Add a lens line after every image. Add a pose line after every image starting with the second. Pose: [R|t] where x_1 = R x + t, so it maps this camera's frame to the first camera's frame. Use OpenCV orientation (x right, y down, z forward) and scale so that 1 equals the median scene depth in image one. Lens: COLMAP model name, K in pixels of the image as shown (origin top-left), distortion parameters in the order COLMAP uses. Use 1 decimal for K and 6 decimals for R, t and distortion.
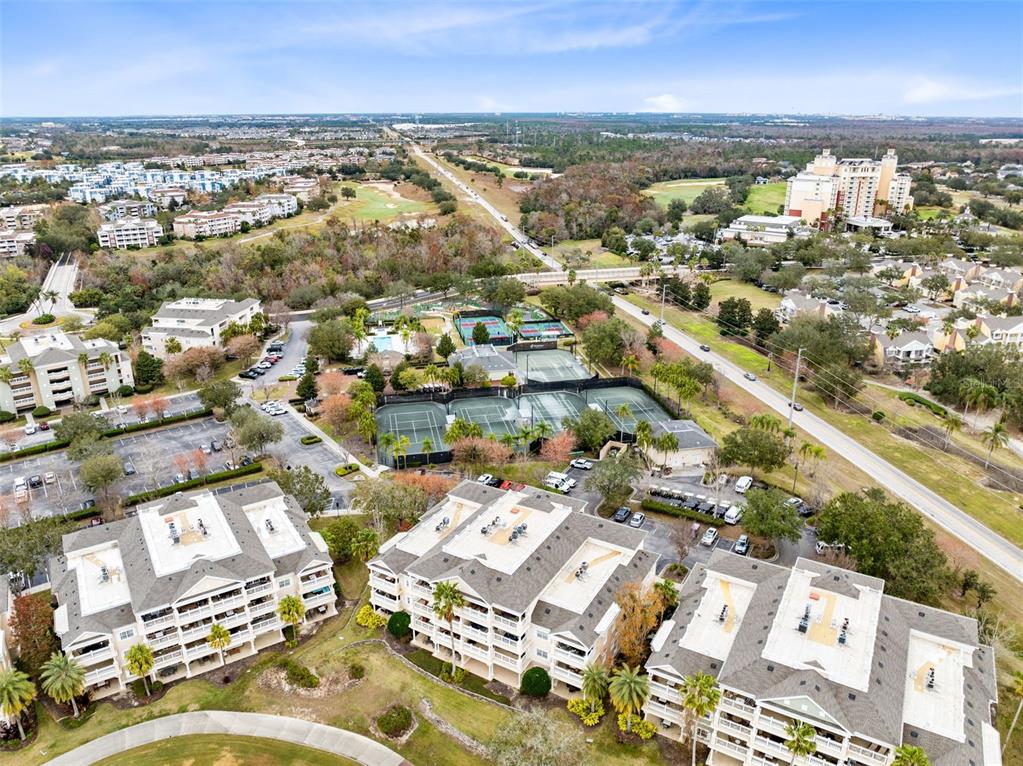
lens RADIAL K [[710.1, 0, 507.9], [0, 710.1, 381.3], [0, 0, 1]] dist [-0.041470, 0.010678]
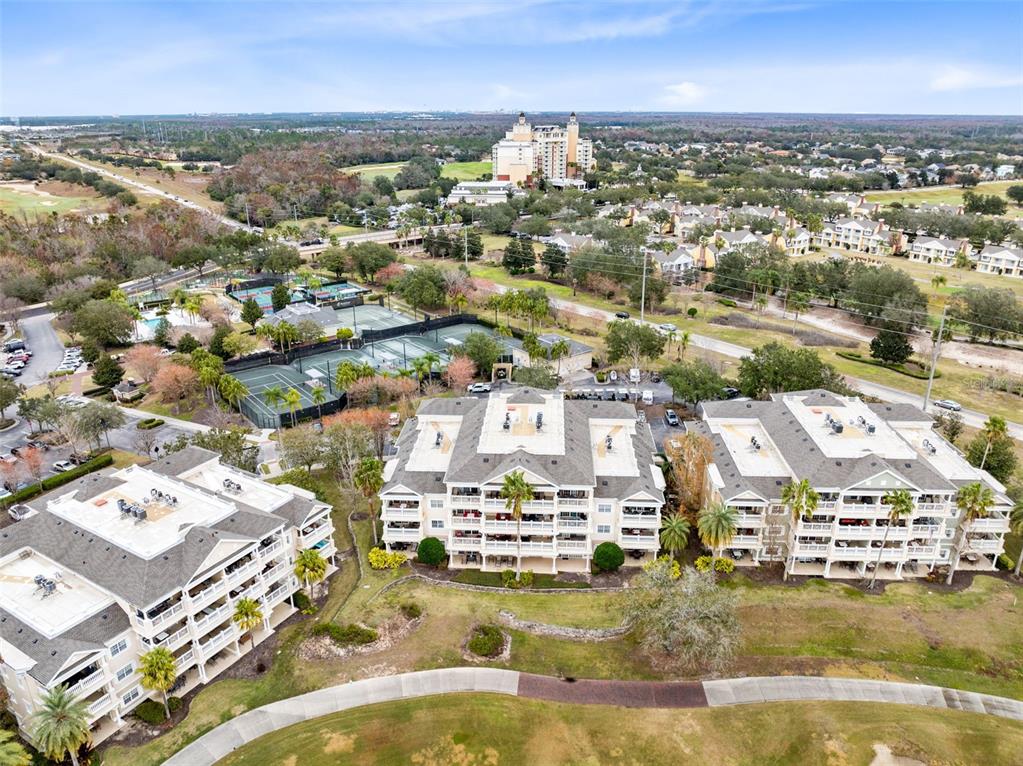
lens RADIAL K [[710.1, 0, 507.9], [0, 710.1, 381.3], [0, 0, 1]] dist [-0.041470, 0.010678]
pose [[0.895152, -0.161292, 0.415557, -0.222407], [0.159016, 0.986452, 0.040340, 0.063213], [-0.416434, 0.029970, 0.908672, 0.083898]]
